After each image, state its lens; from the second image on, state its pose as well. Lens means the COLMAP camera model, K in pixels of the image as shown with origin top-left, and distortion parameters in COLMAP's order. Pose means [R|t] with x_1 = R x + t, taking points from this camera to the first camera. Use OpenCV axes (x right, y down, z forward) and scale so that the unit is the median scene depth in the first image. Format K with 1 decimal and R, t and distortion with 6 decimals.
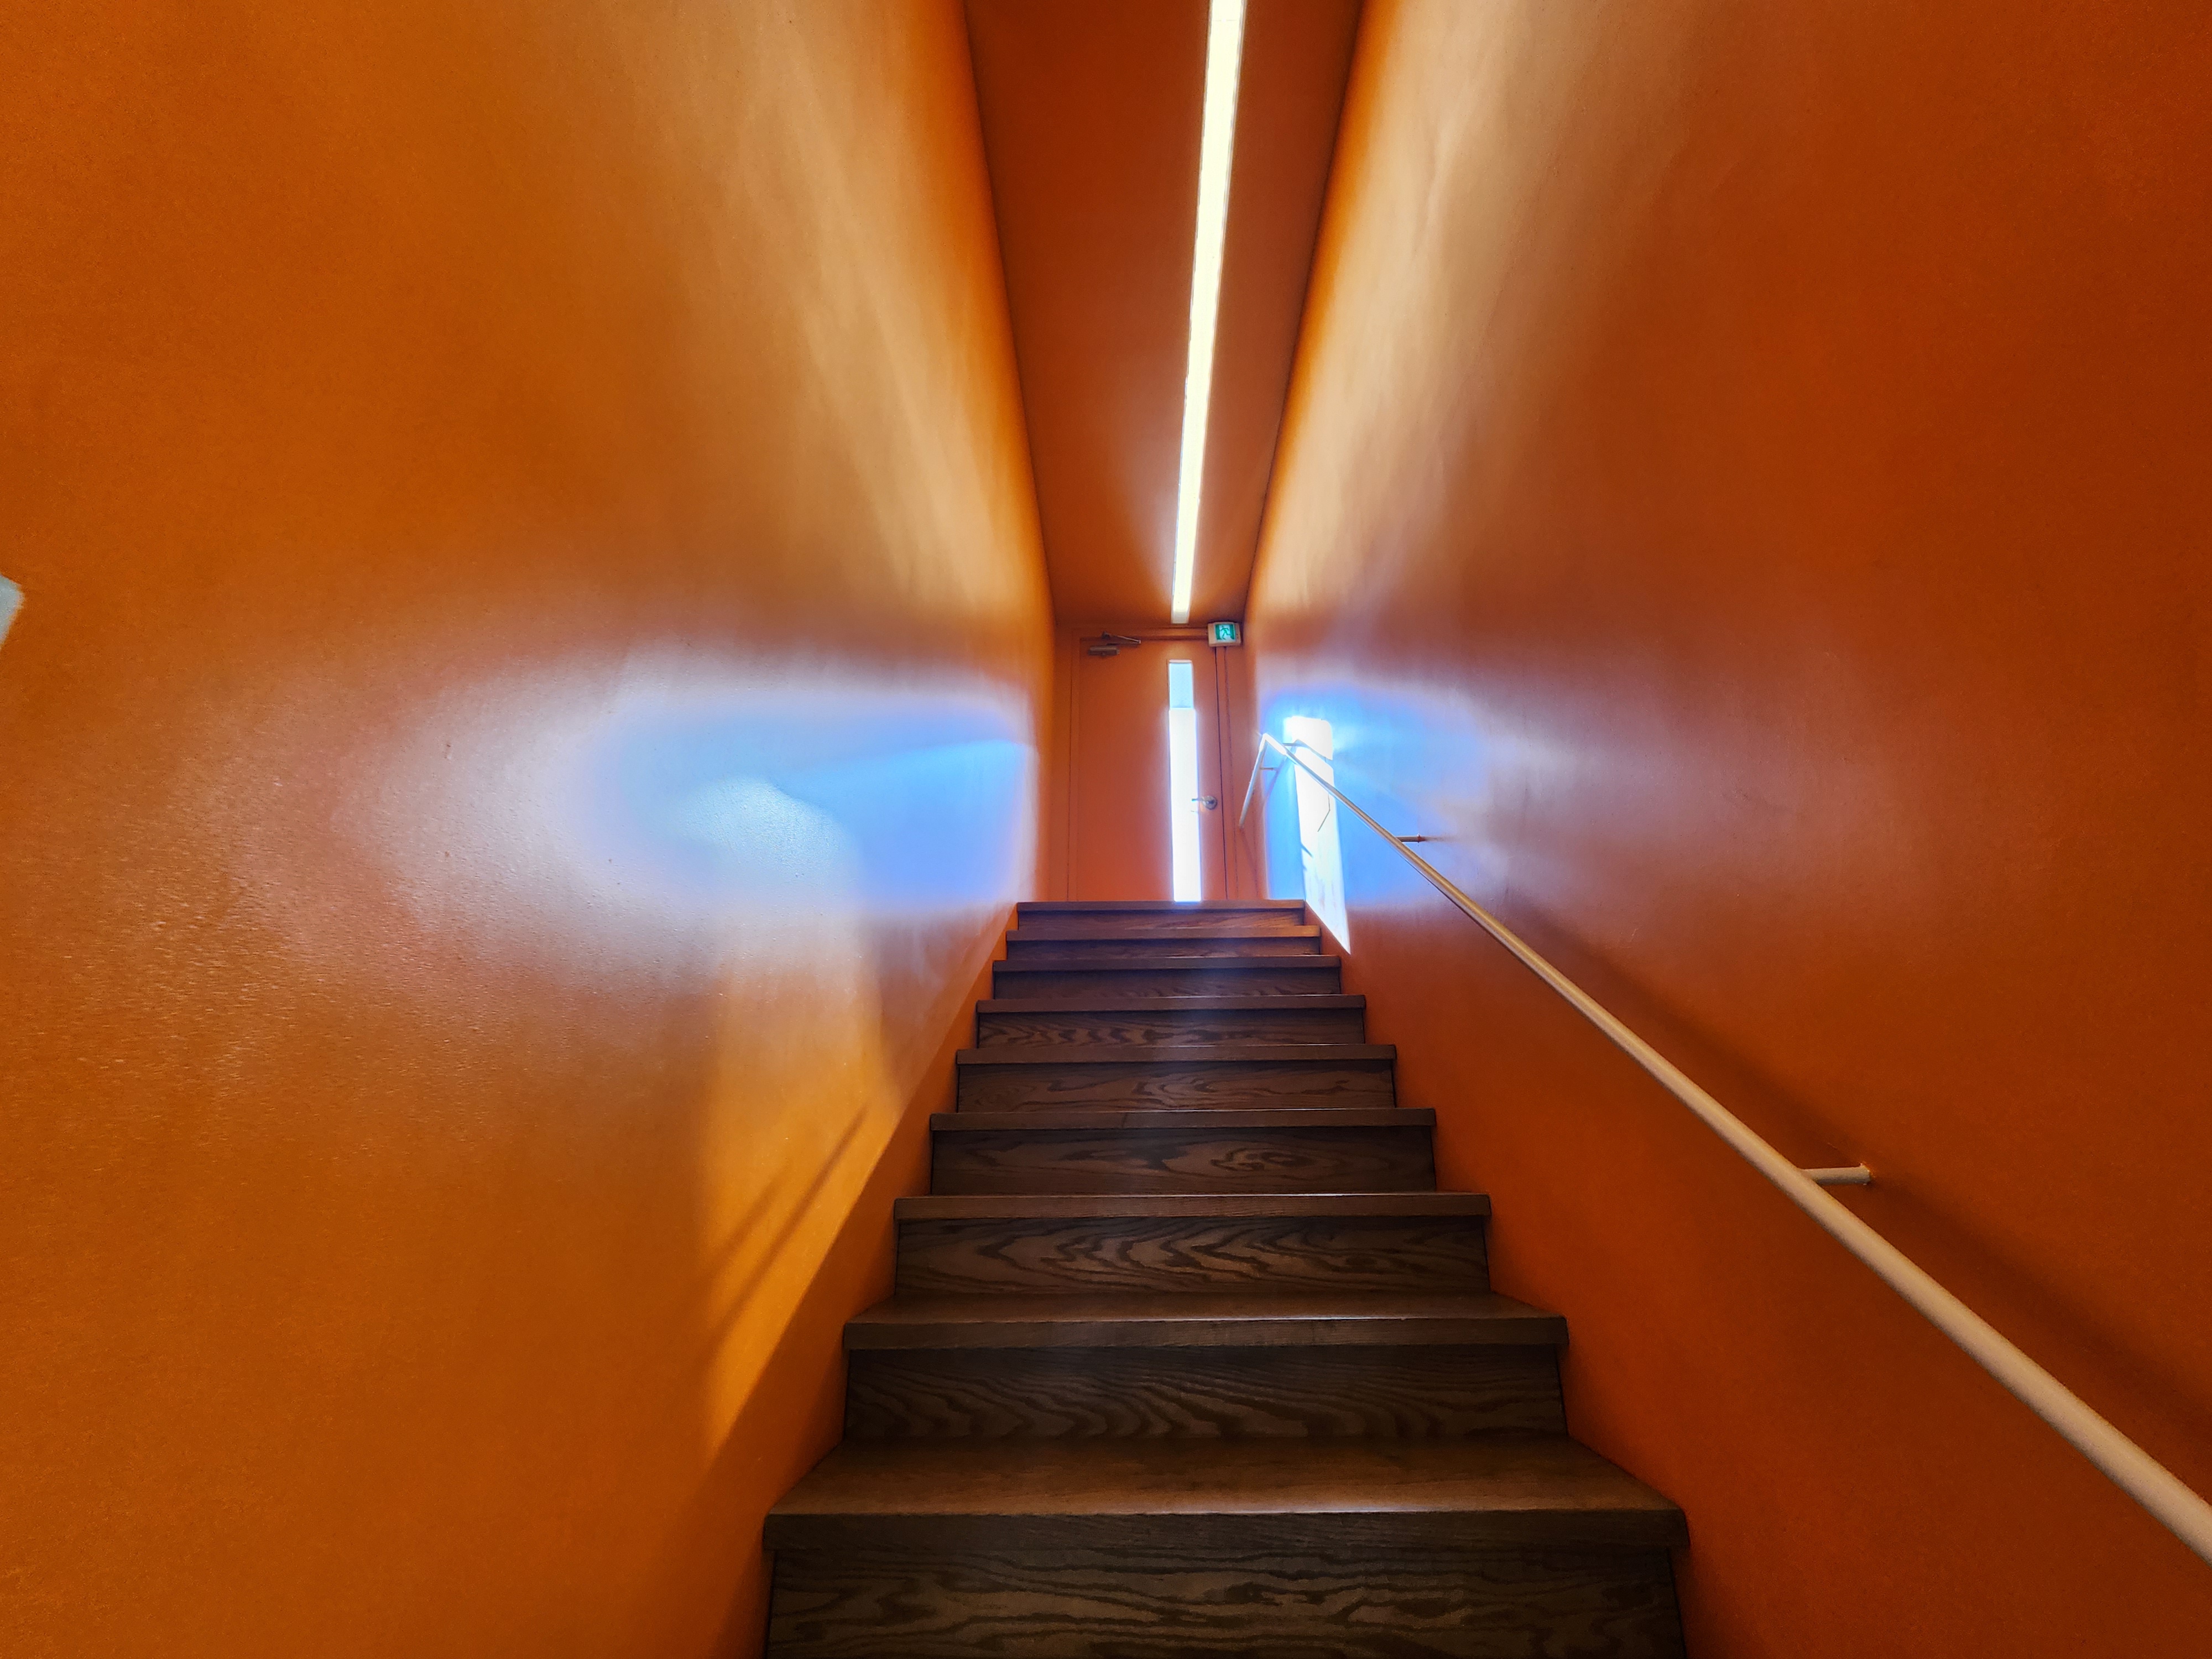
lens RADIAL K [[934.4, 0, 1097.2], [0, 934.4, 817.3], [0, 0, 1]] dist [0.000397, -0.000394]
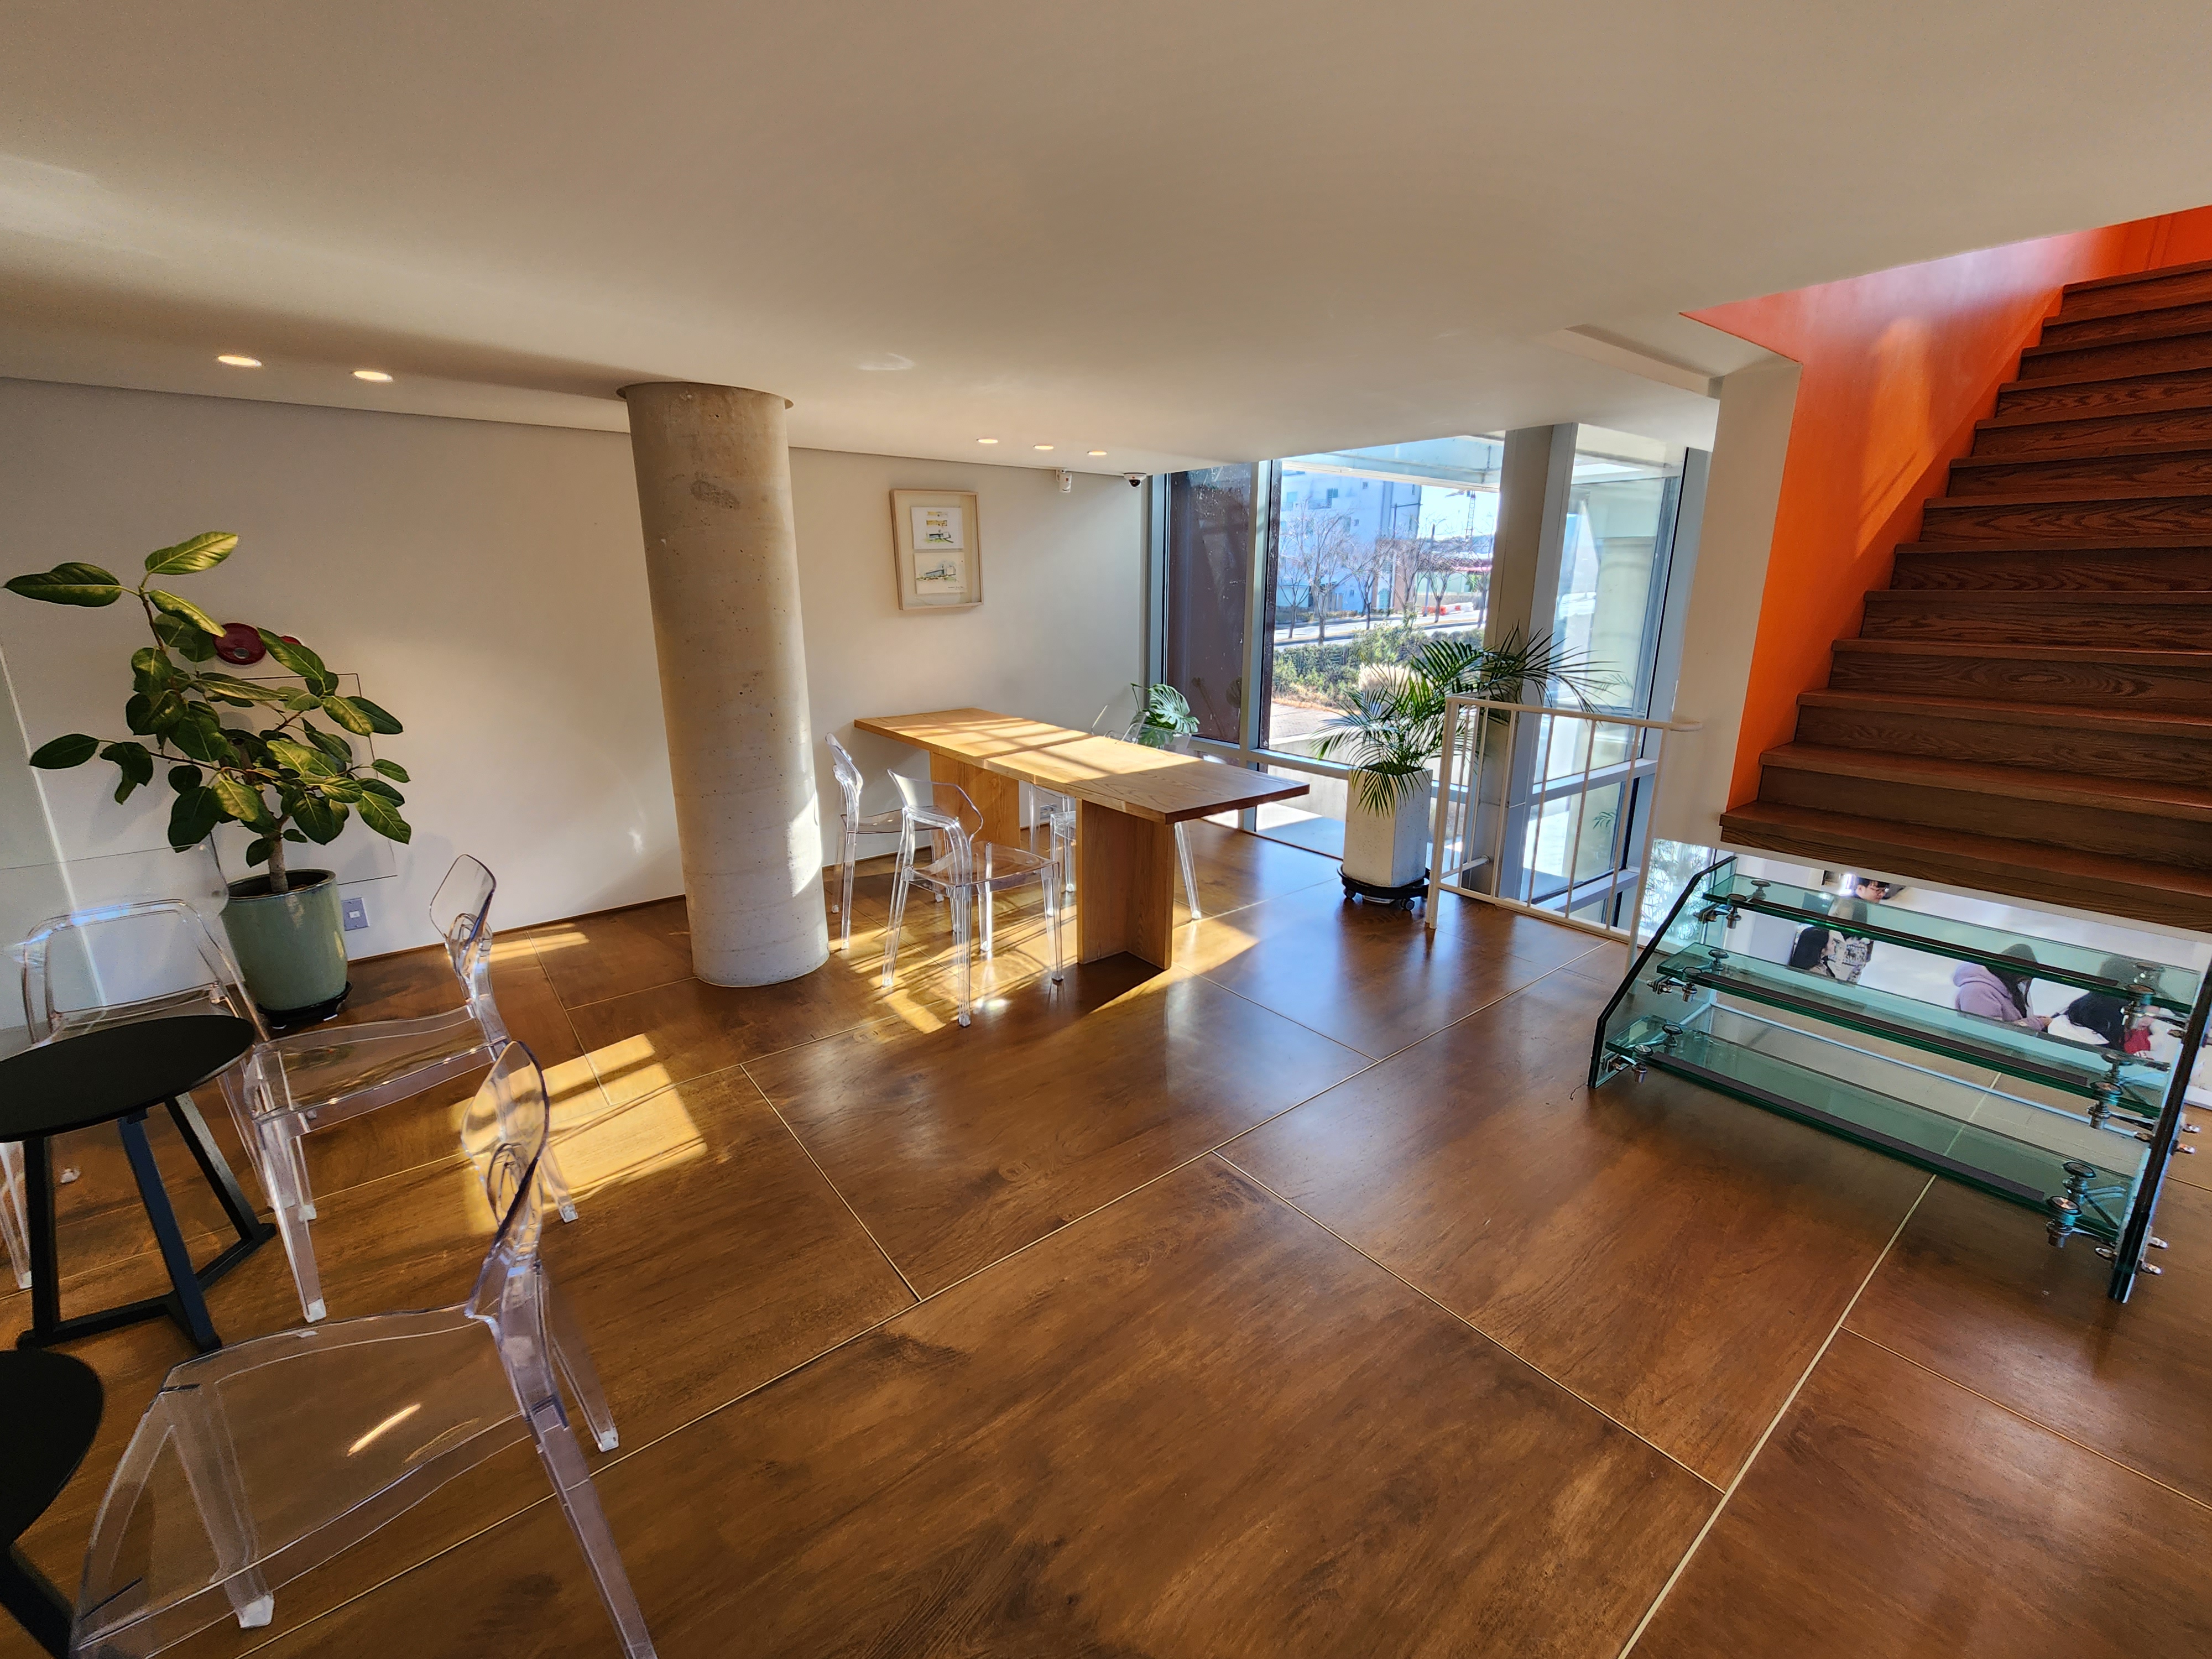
lens RADIAL K [[934.4, 0, 1097.2], [0, 934.4, 817.3], [0, 0, 1]] dist [0.000397, -0.000394]
pose [[0.645830, 0.191869, -0.738979, 0.227201], [0.266964, 0.850056, 0.454021, -0.362761], [0.715286, -0.490501, 0.497769, -1.451047]]
